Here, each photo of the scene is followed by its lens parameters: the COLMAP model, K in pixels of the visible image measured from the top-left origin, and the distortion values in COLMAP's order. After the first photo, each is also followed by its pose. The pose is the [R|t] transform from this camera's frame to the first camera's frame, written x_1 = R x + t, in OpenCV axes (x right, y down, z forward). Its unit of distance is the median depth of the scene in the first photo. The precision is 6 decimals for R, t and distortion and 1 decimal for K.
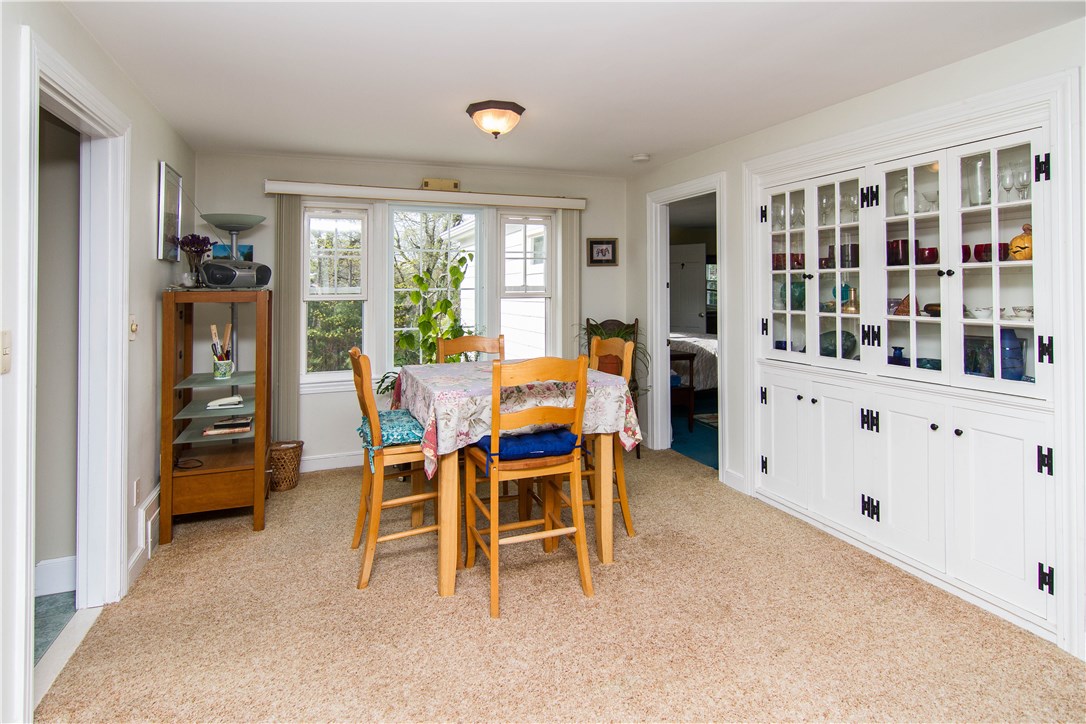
lens RADIAL K [[573.0, 0, 521.7], [0, 573.0, 336.1], [0, 0, 1]] dist [-0.004388, 0.002863]
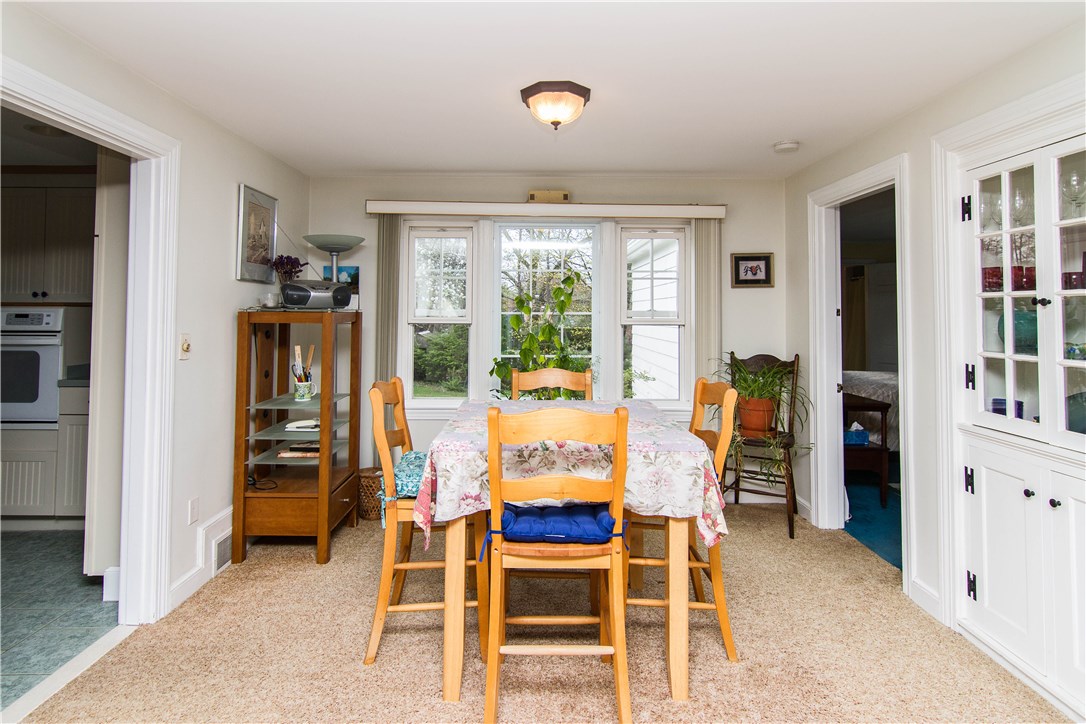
lens RADIAL K [[573.0, 0, 520.7], [0, 573.0, 331.0], [0, 0, 1]] dist [-0.004388, 0.002863]
pose [[0.938696, 0.026017, -0.343762, 0.166314], [-0.043206, 0.998165, -0.042436, -0.019584], [0.342027, 0.054687, 0.938097, 0.201145]]
